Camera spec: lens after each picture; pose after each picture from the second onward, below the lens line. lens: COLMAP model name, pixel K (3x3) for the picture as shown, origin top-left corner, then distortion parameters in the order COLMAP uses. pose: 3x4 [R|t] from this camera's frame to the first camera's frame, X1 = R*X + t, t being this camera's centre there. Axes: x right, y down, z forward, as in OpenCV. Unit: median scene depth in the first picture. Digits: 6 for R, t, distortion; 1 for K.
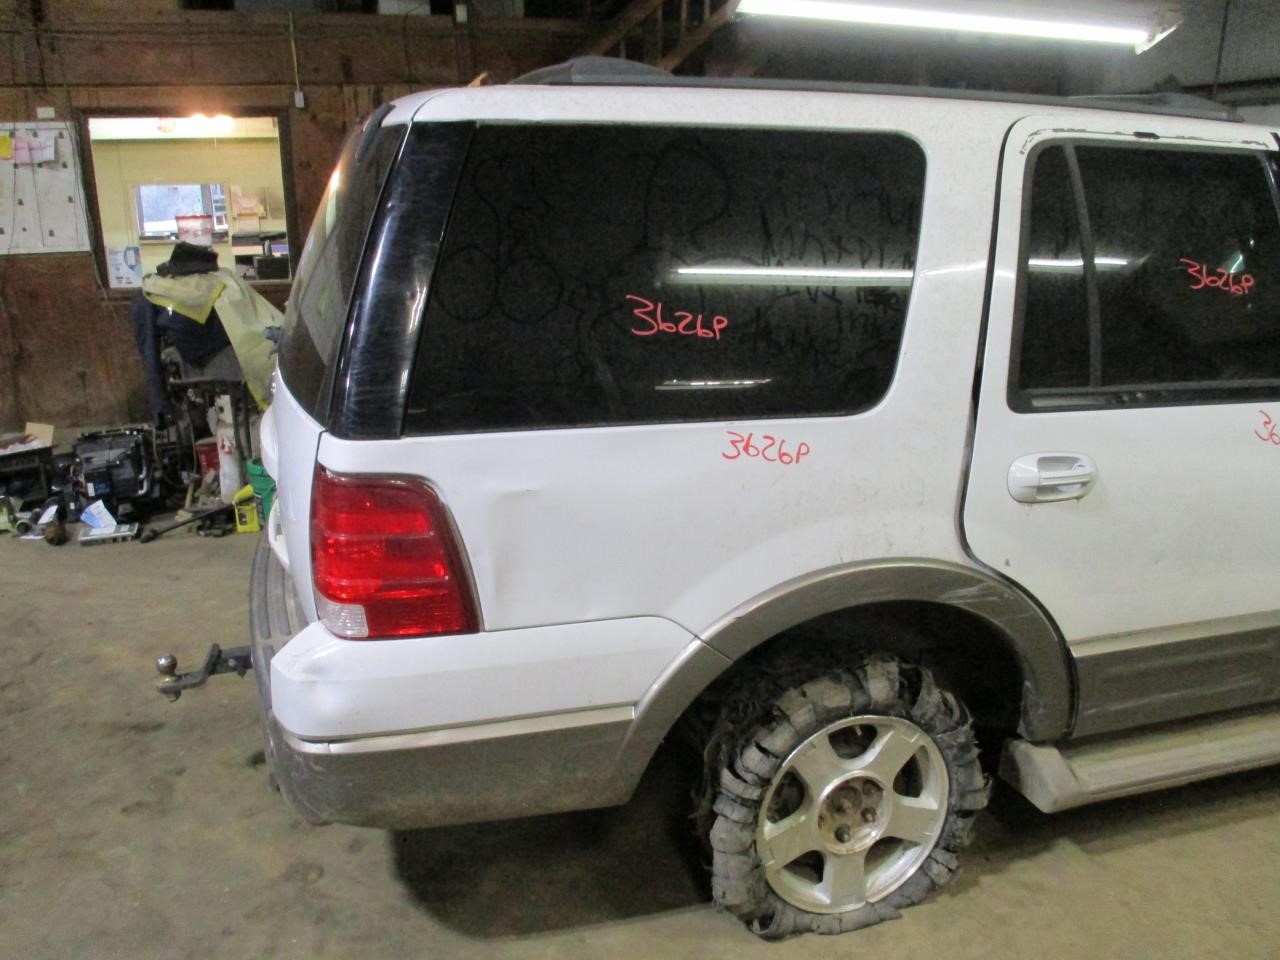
lens RADIAL K [[1134.3, 0, 645.8], [0, 1134.3, 483.1], [0, 0, 1]] dist [-0.031082, 0.019830]
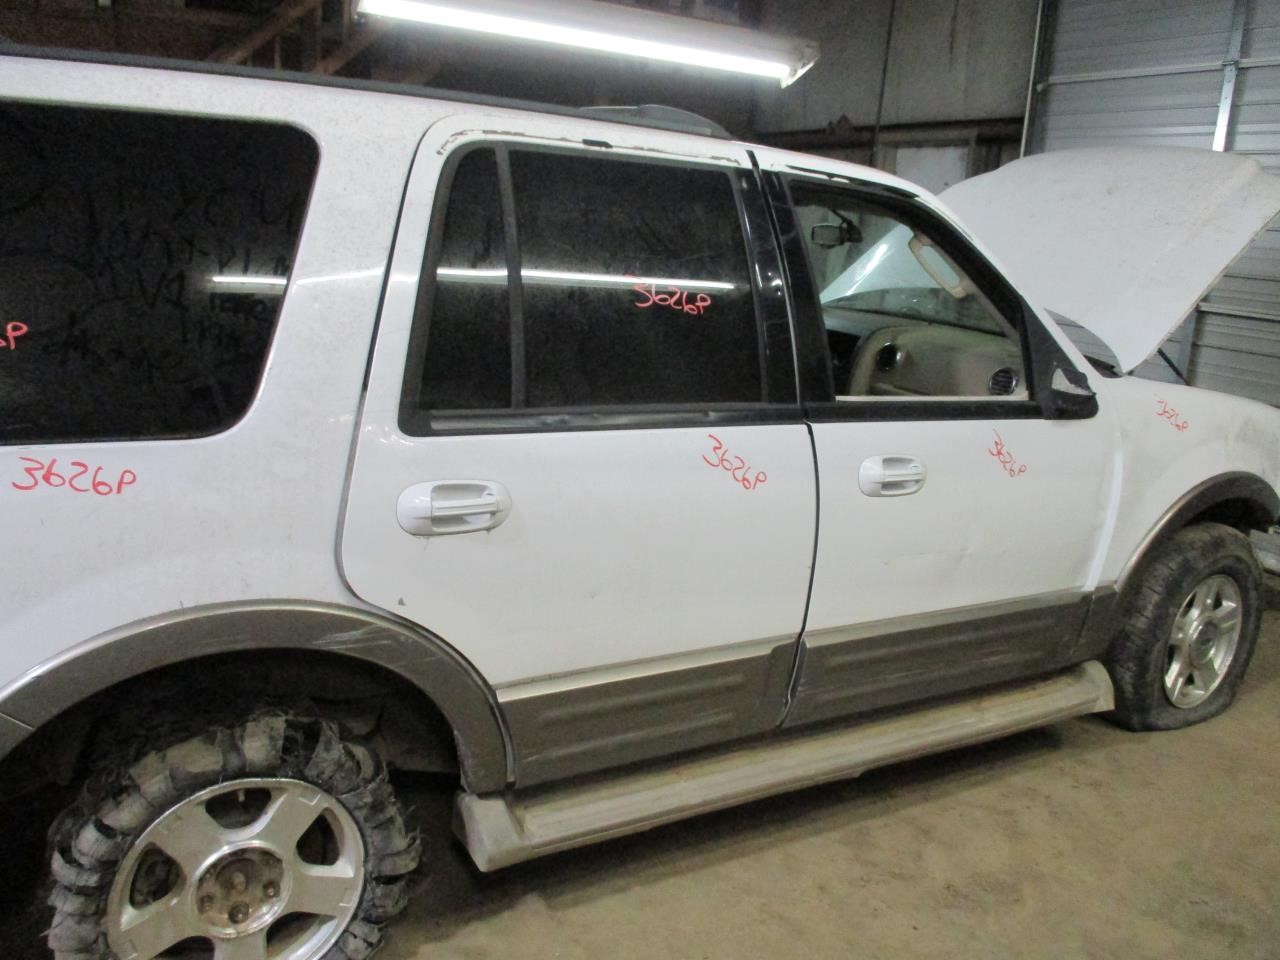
lens RADIAL K [[1134.3, 0, 645.8], [0, 1134.3, 483.1], [0, 0, 1]] dist [-0.031082, 0.019830]
pose [[0.978996, -0.003769, 0.203845, 0.313396], [0.007781, 0.999791, -0.018881, -0.005647], [-0.203731, 0.020070, 0.978821, 0.071288]]
